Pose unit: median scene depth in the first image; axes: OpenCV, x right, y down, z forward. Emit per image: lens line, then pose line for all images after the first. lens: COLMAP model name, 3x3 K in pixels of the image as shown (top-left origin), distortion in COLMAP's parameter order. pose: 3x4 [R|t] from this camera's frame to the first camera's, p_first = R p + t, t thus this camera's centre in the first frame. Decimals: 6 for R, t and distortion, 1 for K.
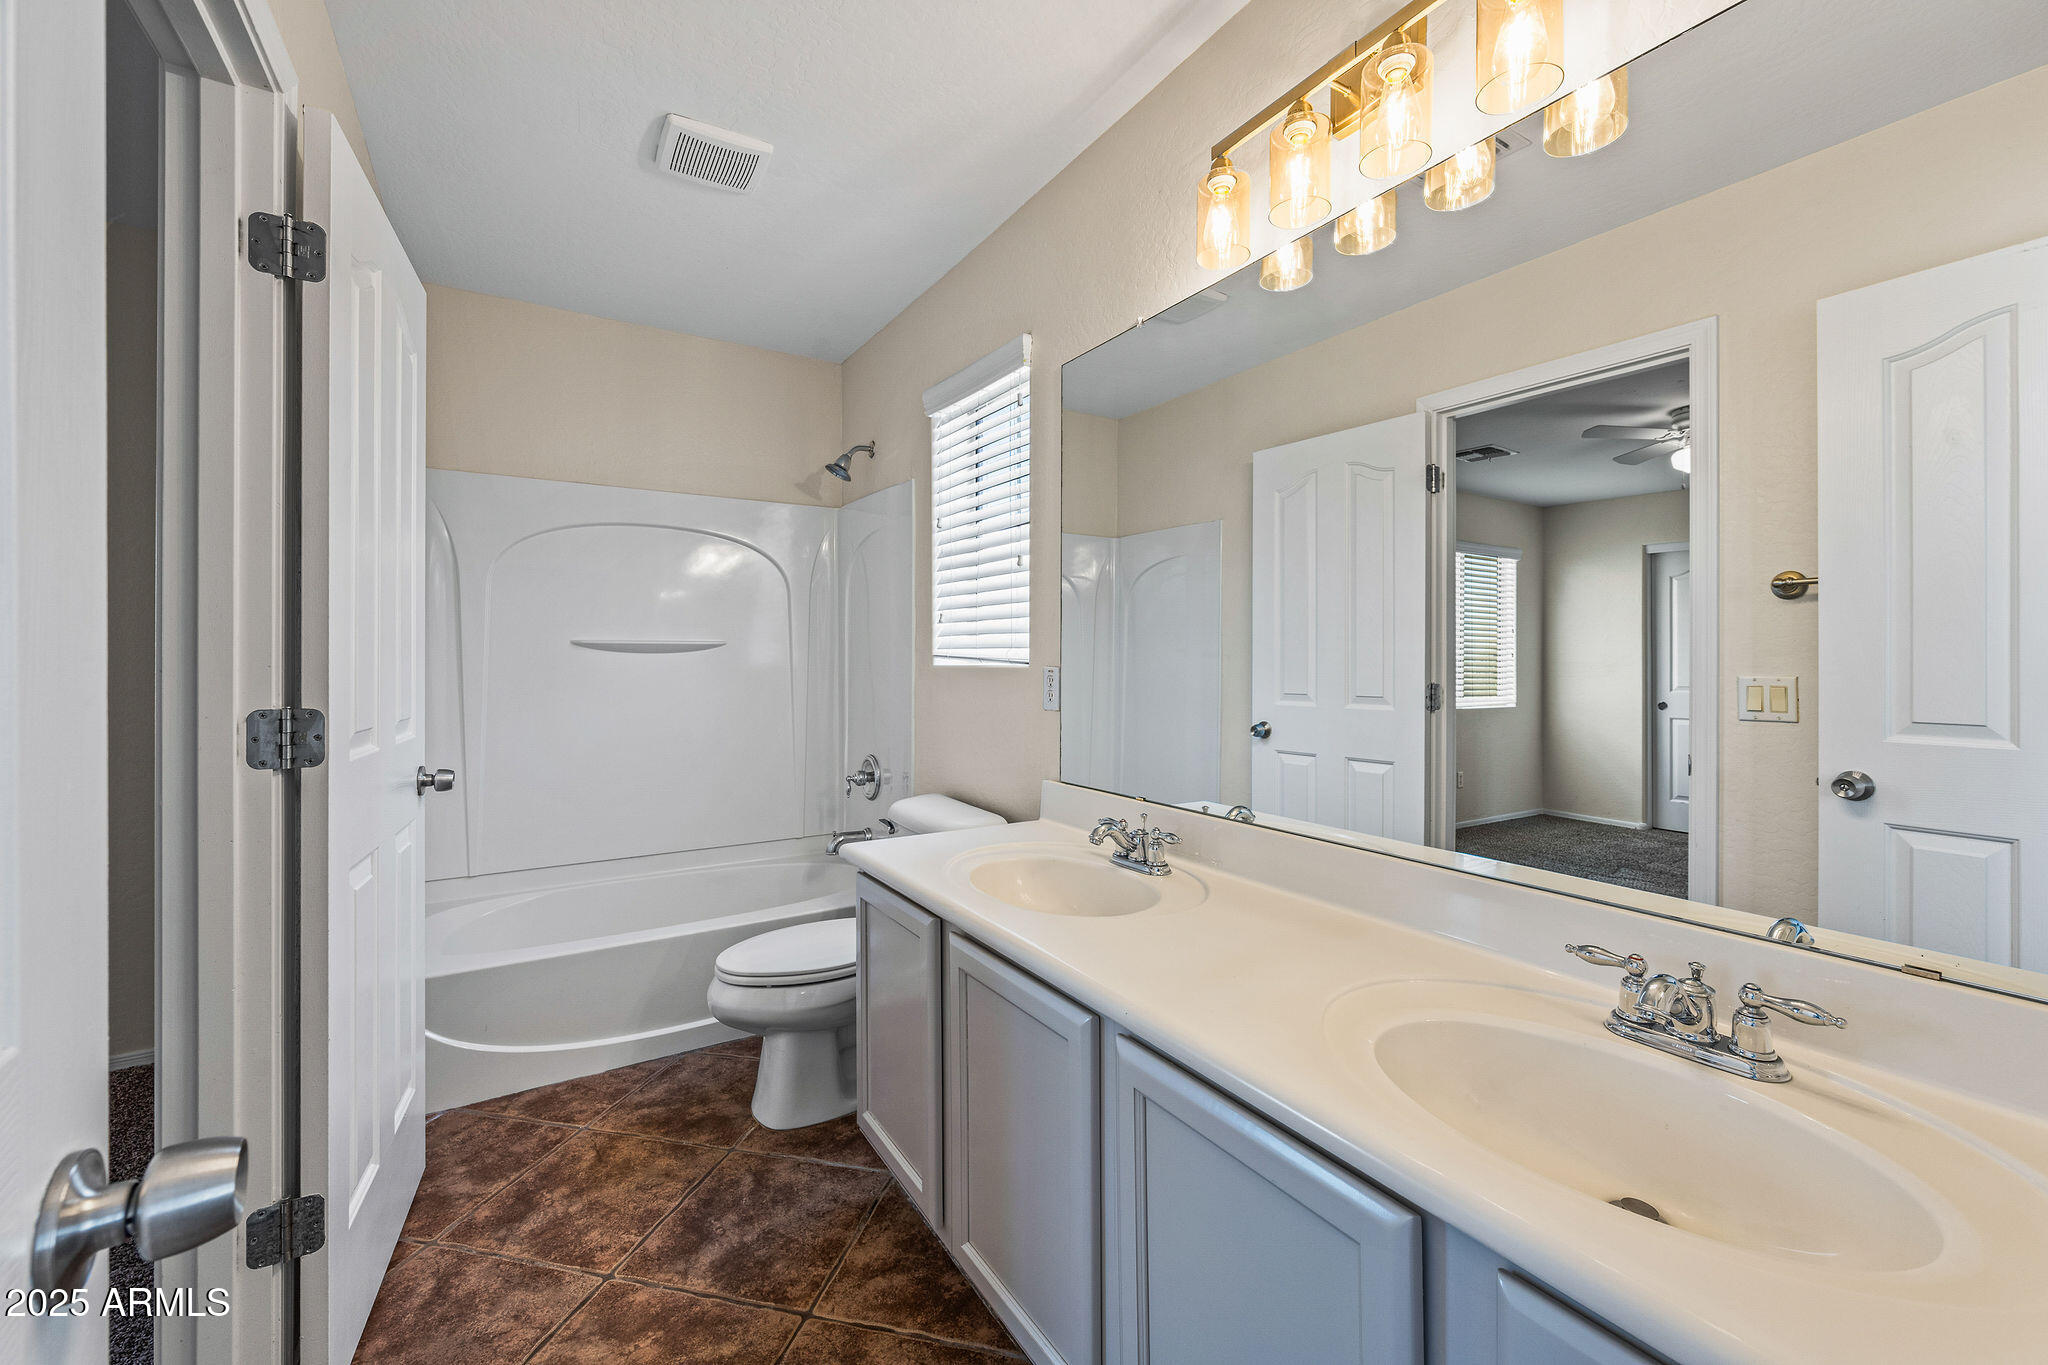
lens RADIAL K [[824.8, 0, 1023.5], [0, 824.8, 676.6], [0, 0, 1]] dist [-0.001415, 0.001167]
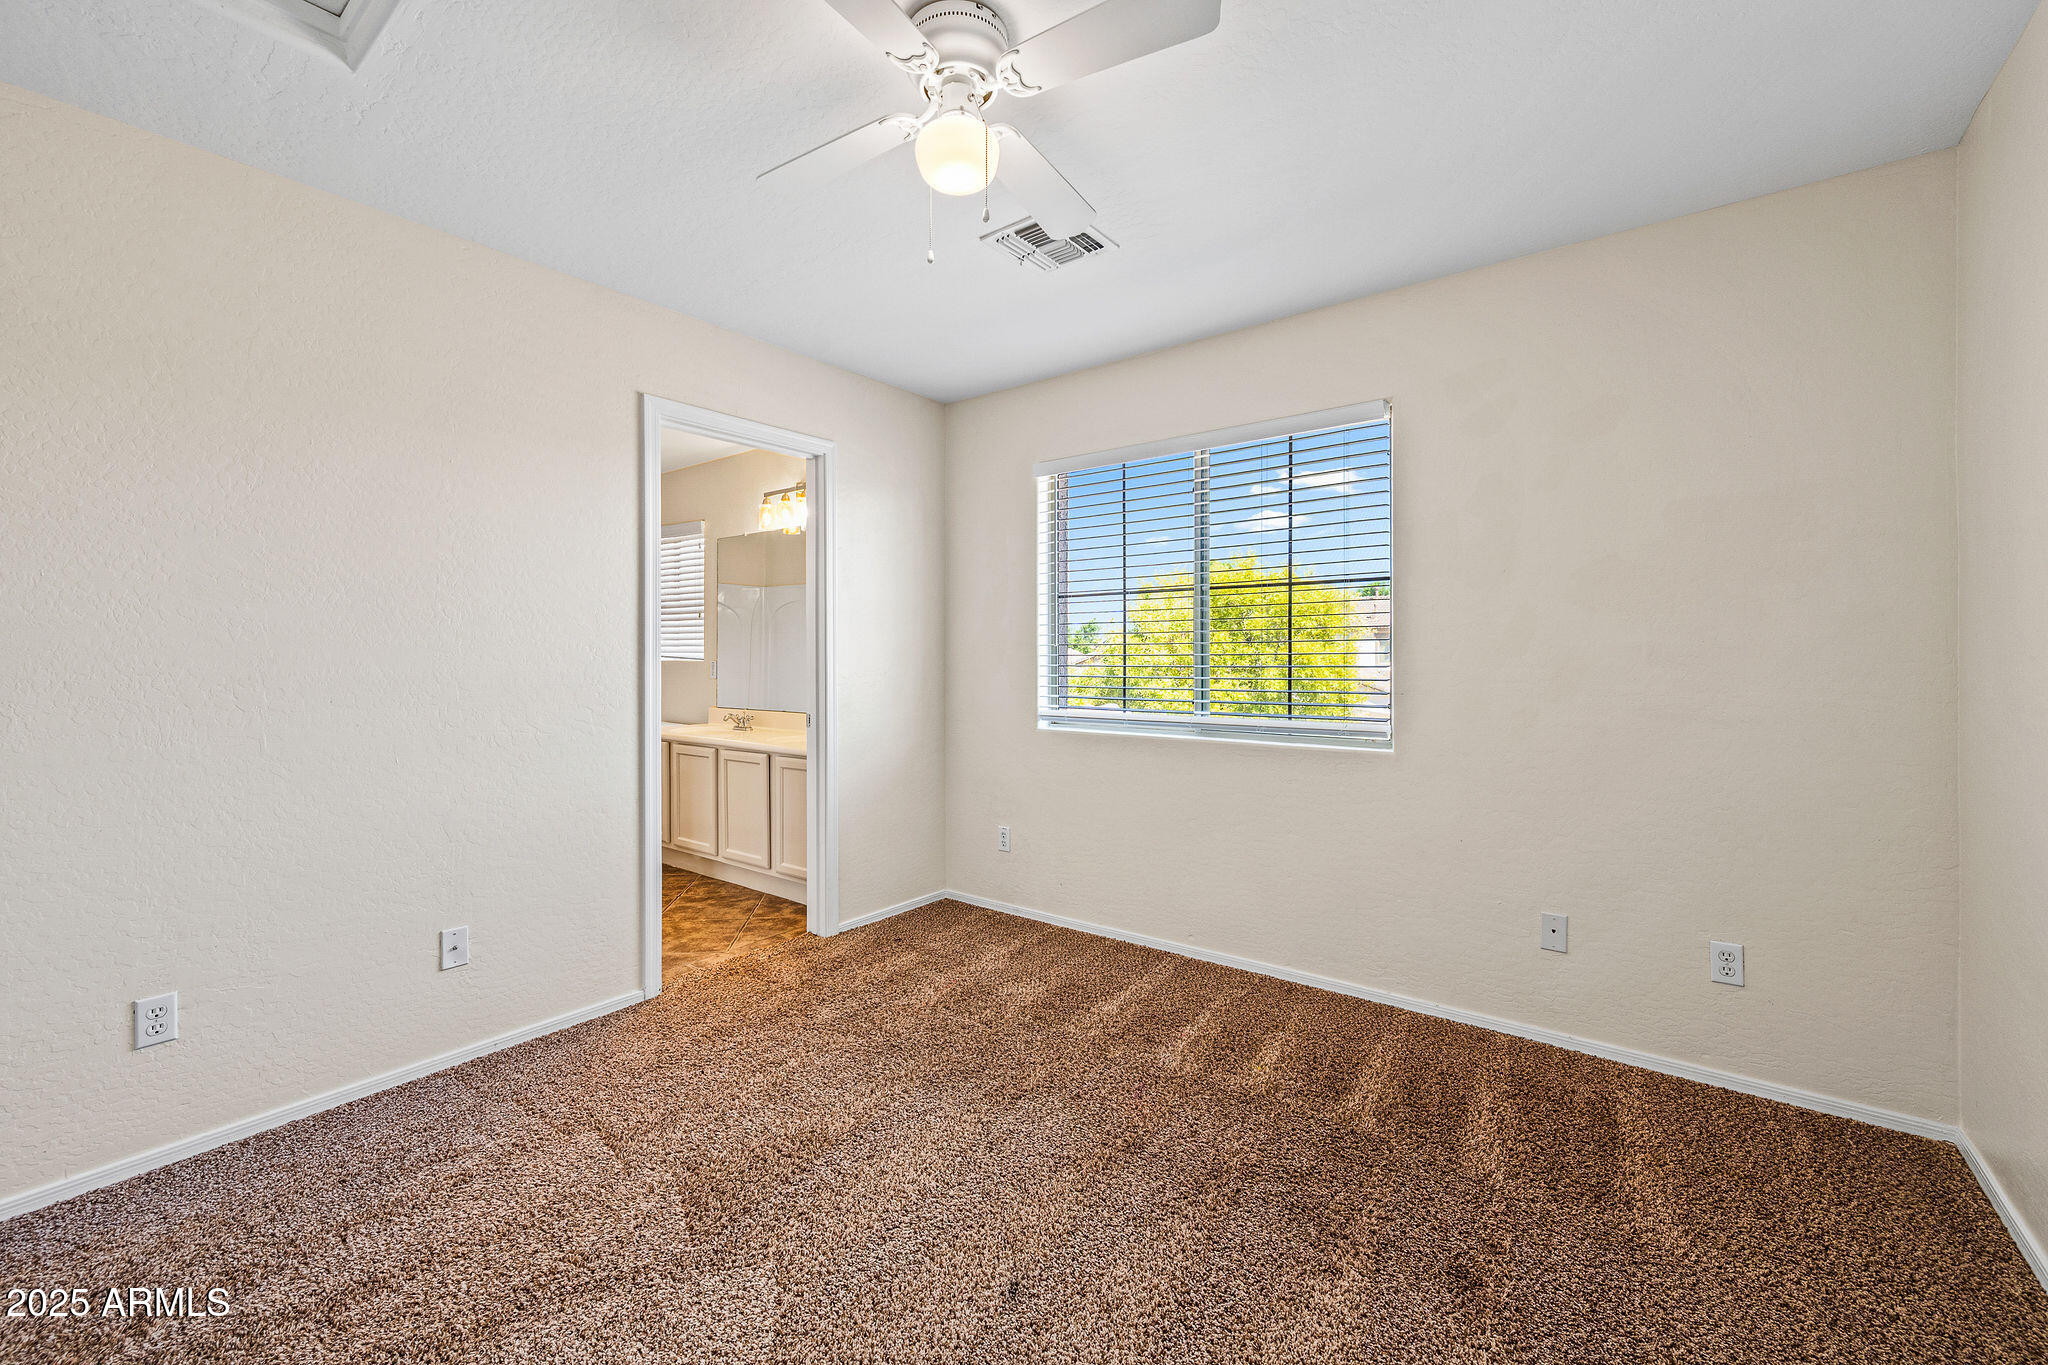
lens RADIAL K [[824.8, 0, 1027.0], [0, 824.8, 669.6], [0, 0, 1]] dist [-0.001415, 0.001167]
pose [[0.935986, 0.003841, 0.352015, 0.041875], [-0.001812, 0.999980, -0.006093, 0.025162], [-0.352032, 0.005065, 0.935974, -1.510804]]
